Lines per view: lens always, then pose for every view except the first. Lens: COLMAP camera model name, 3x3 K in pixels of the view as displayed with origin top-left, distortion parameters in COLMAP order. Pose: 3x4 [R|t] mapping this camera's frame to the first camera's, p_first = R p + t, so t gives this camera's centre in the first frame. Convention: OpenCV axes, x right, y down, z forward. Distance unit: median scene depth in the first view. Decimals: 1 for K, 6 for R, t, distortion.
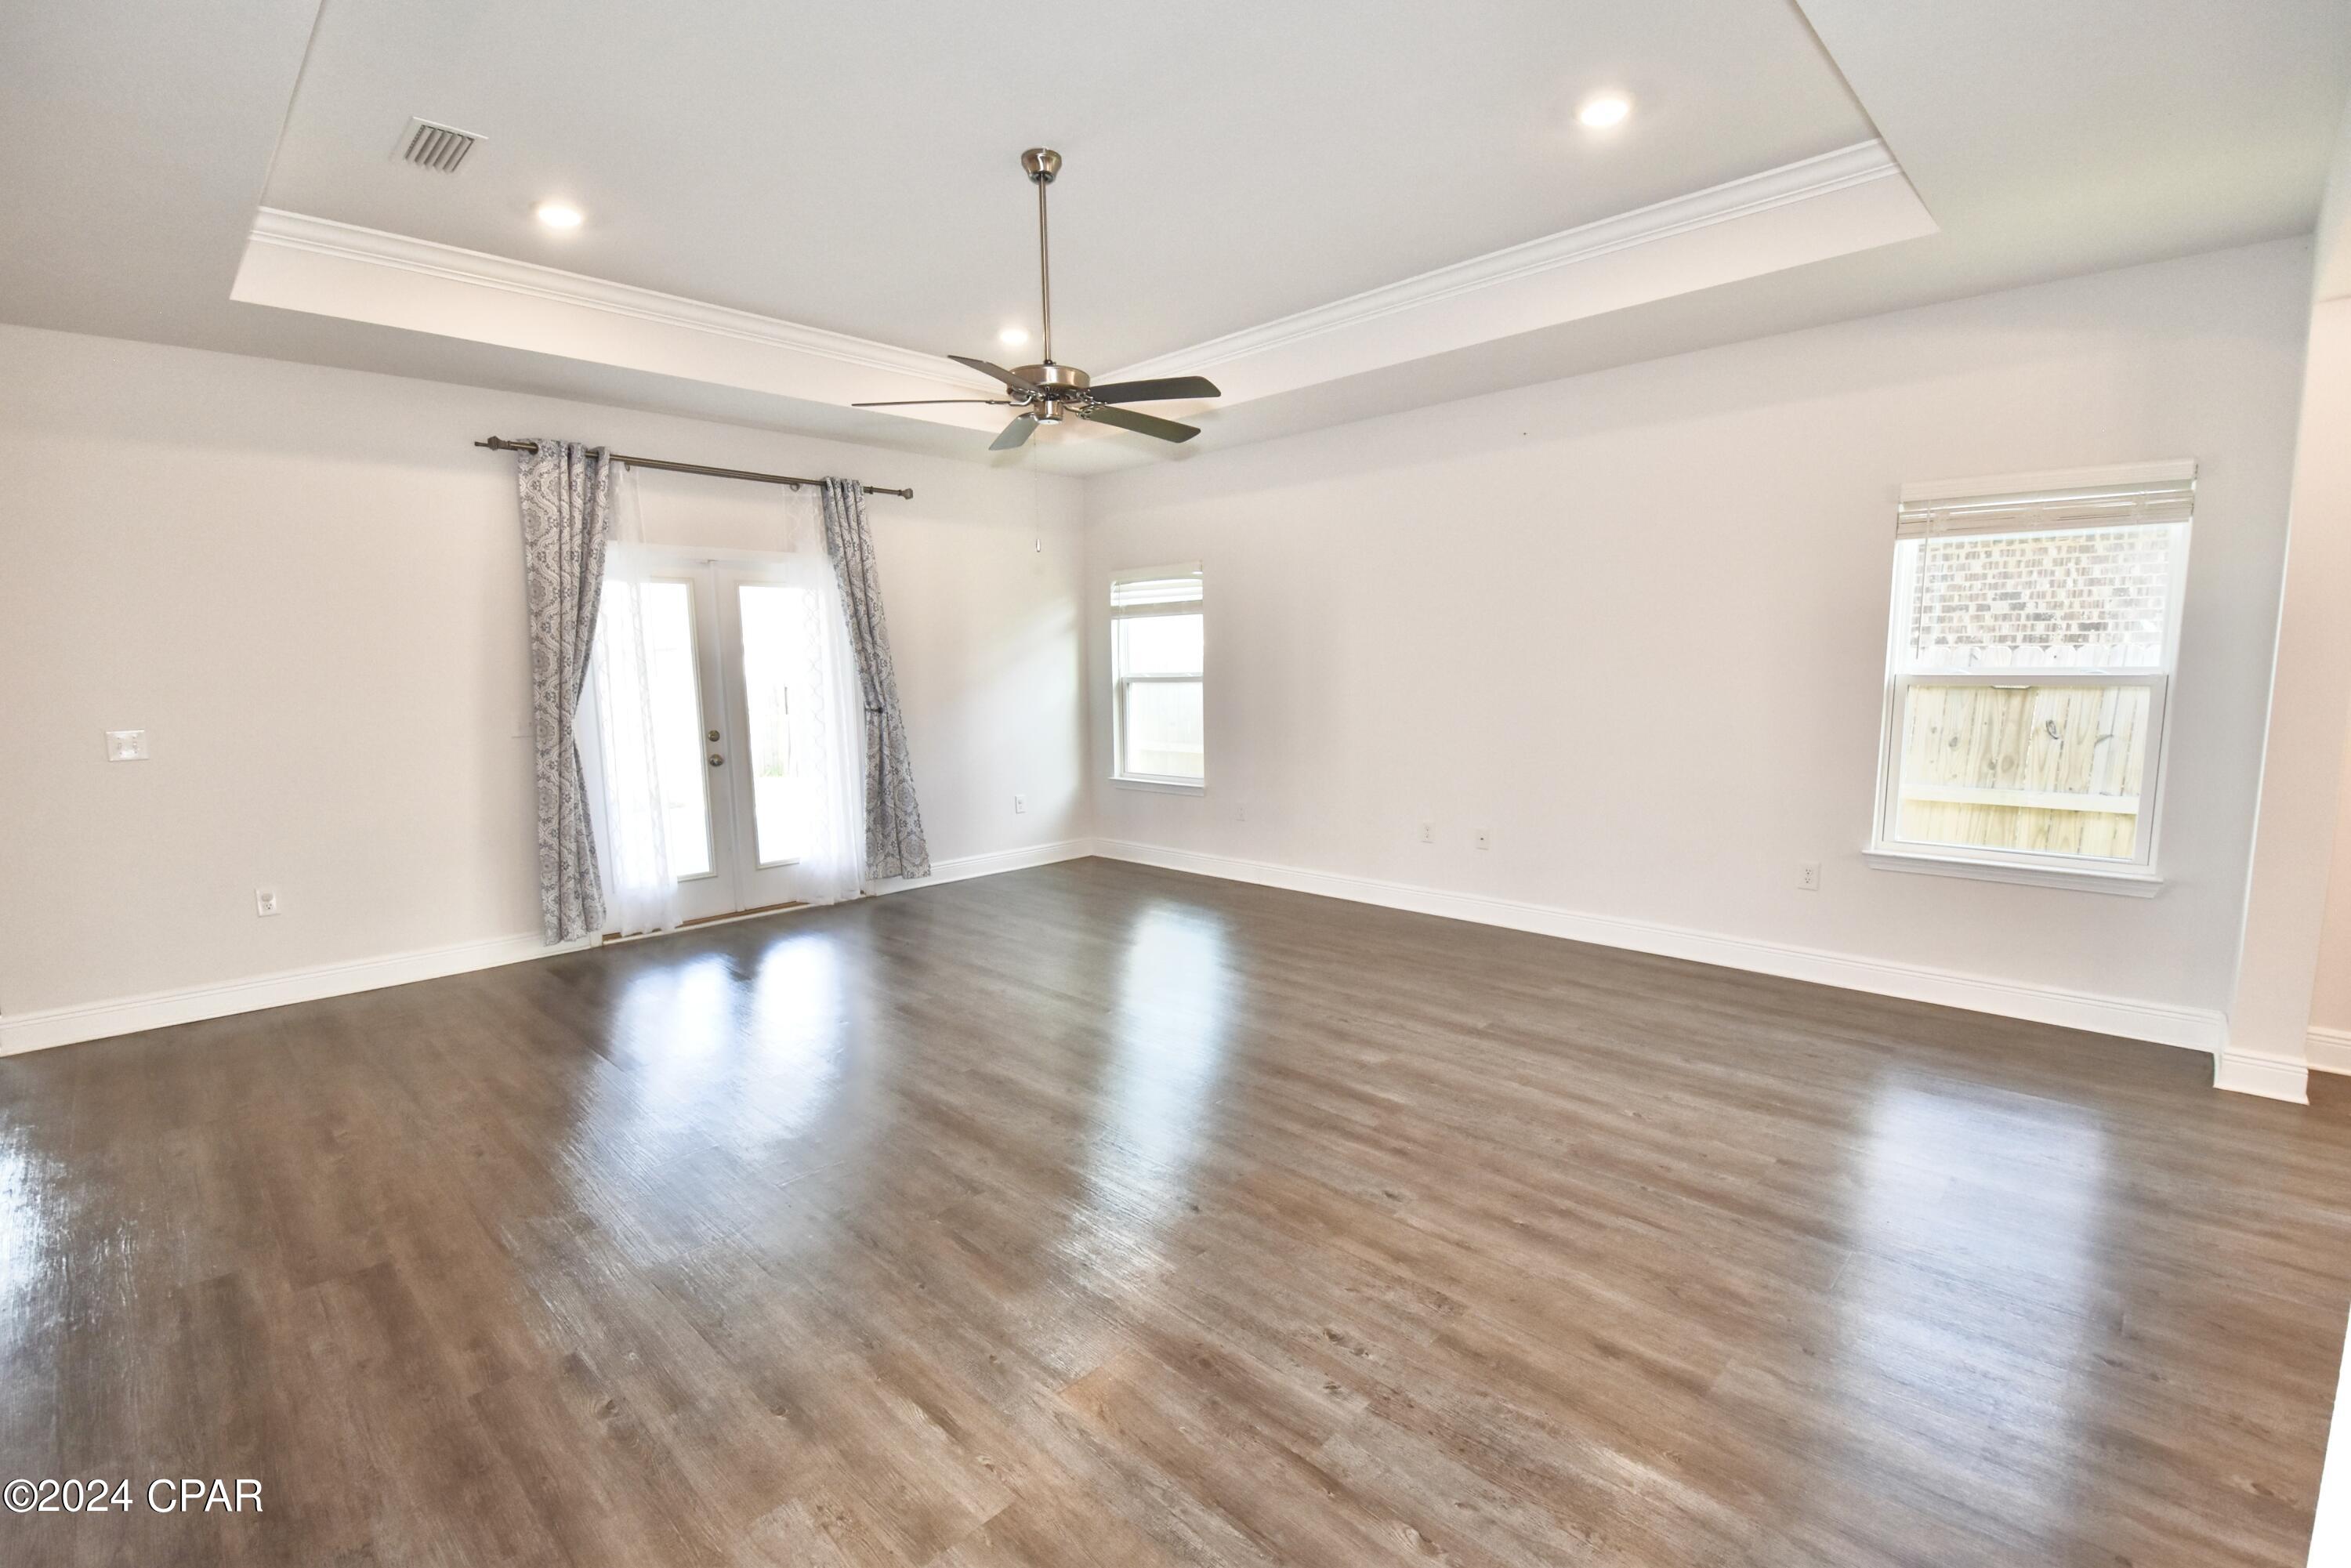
lens RADIAL K [[1101.0, 0, 1244.8], [0, 1101.0, 796.3], [0, 0, 1]] dist [0.000976, -0.017278]
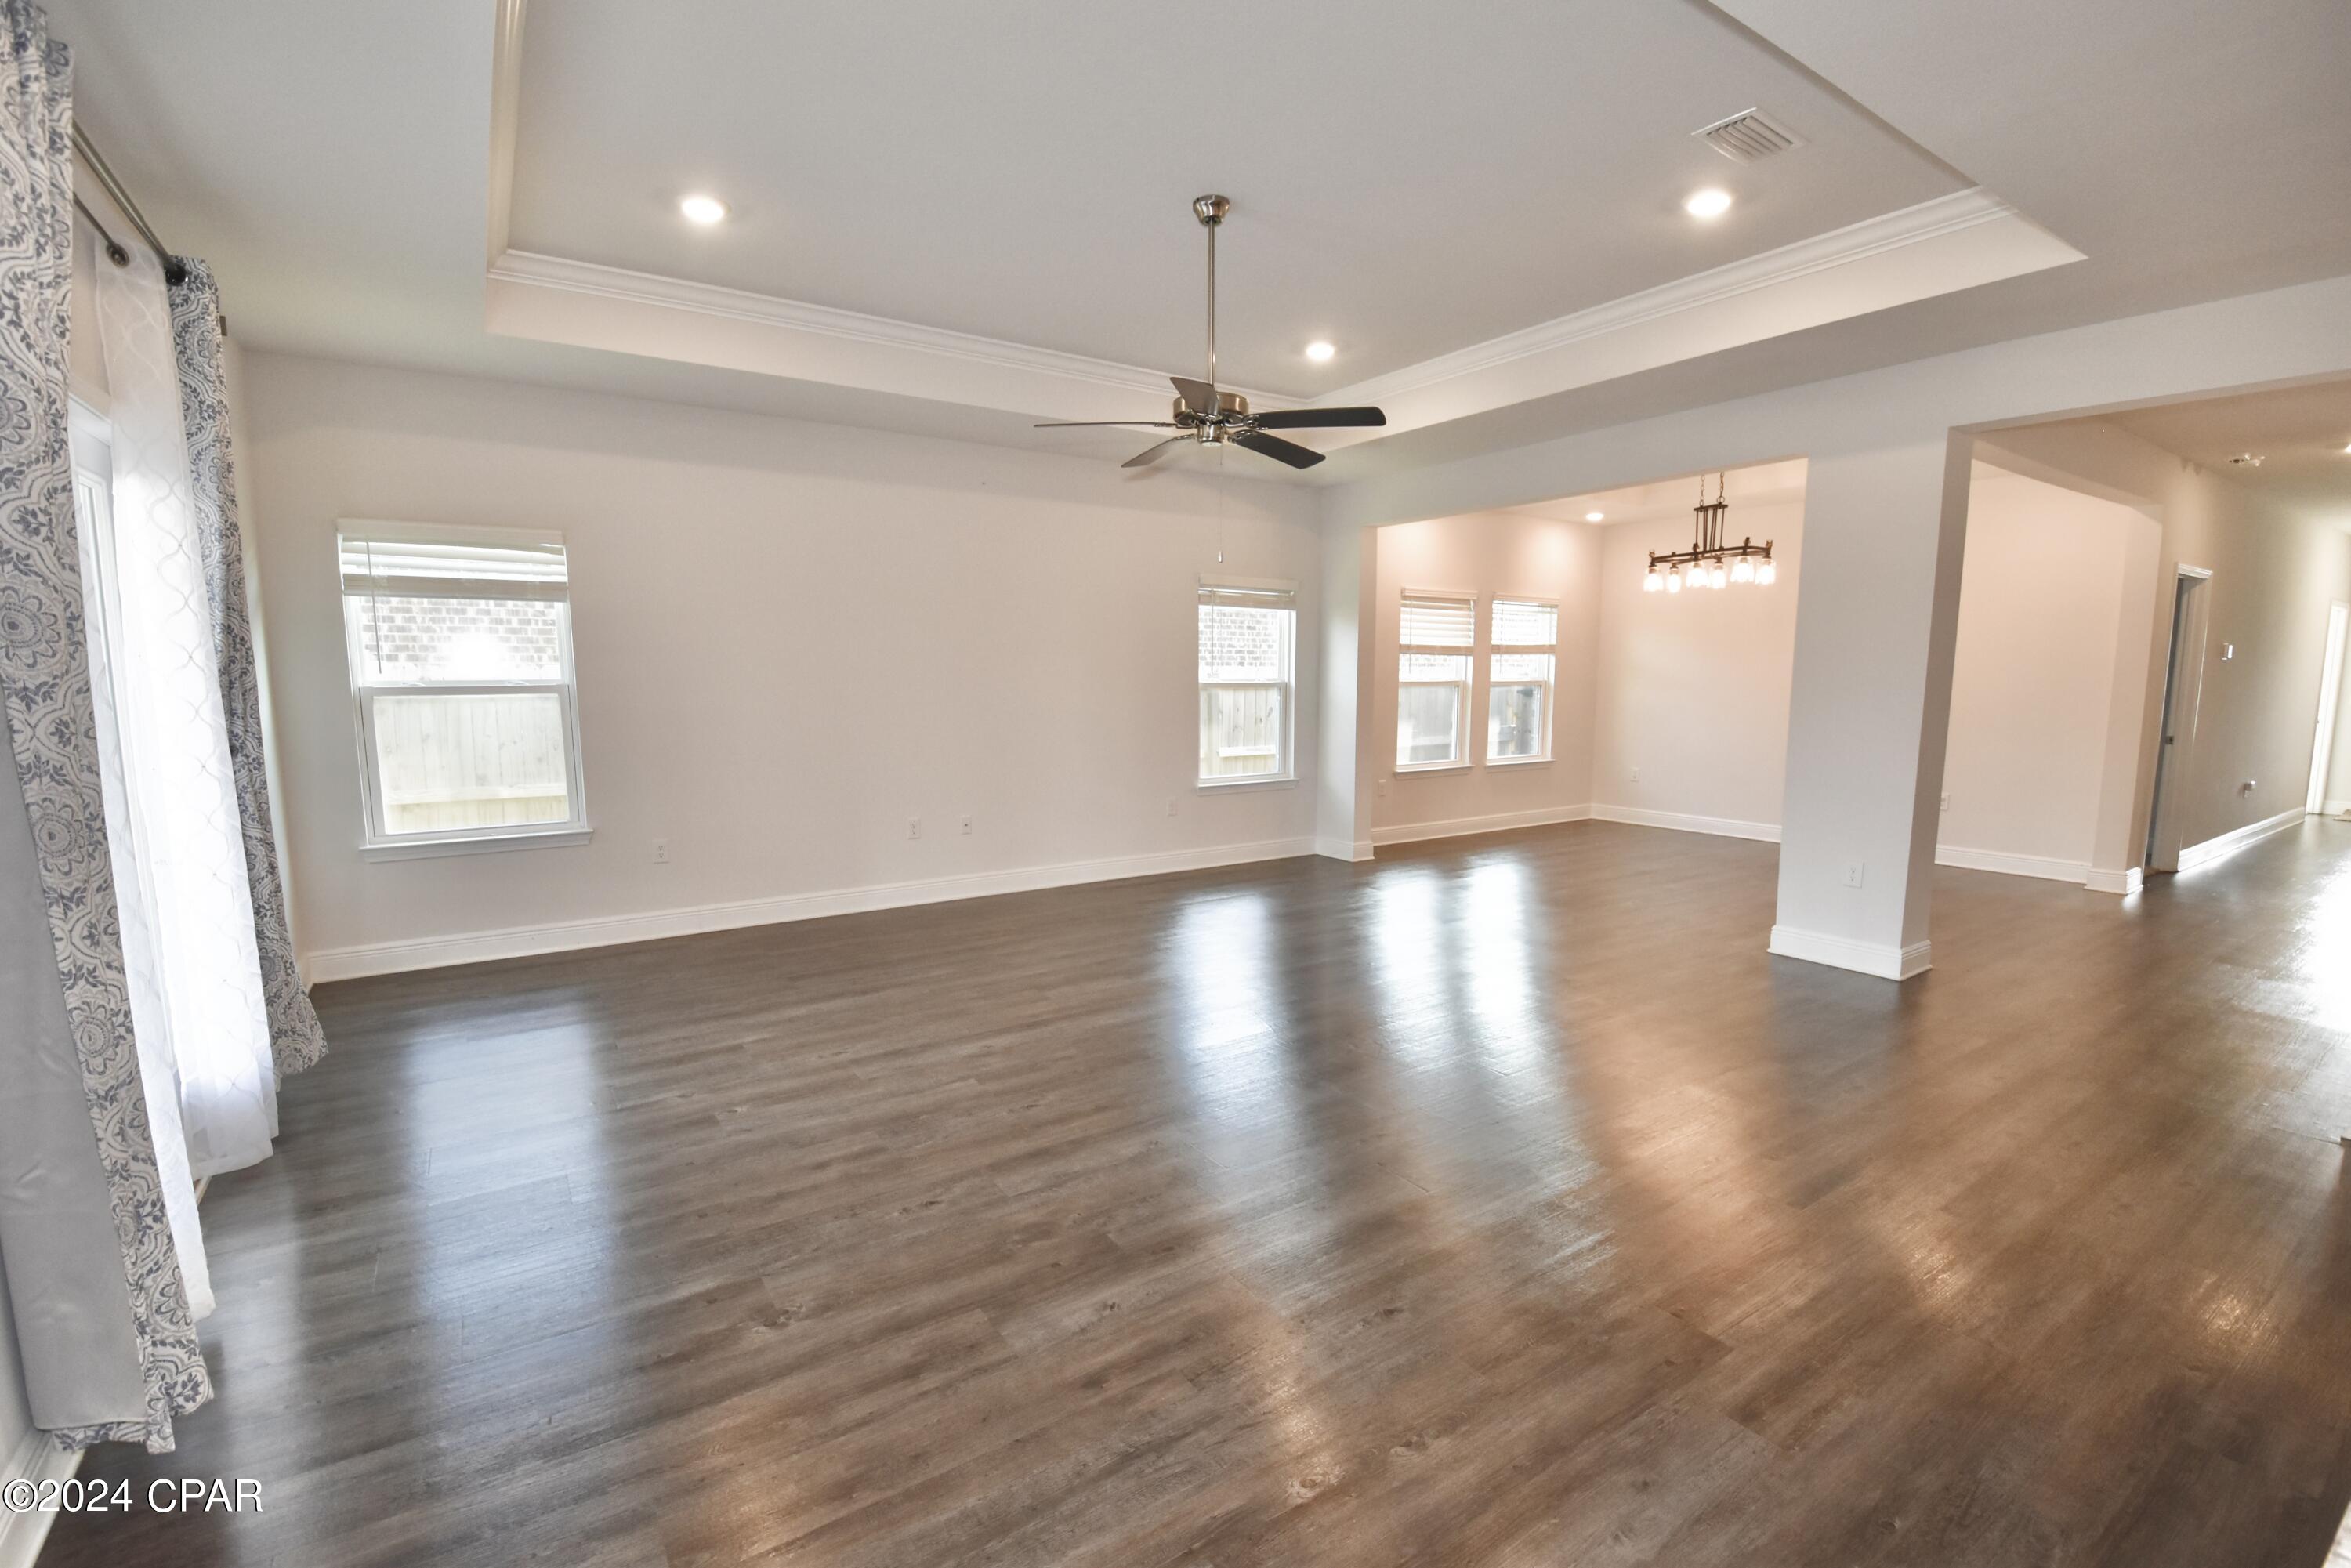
lens RADIAL K [[1030.0, 0, 1179.1], [0, 1030.0, 802.0], [0, 0, 1]] dist [0.013826, -0.022064]
pose [[0.208122, -0.109875, 0.971912, -1.024907], [0.110449, 0.989955, 0.088263, -0.072984], [-0.971847, 0.088978, 0.218167, 0.710695]]
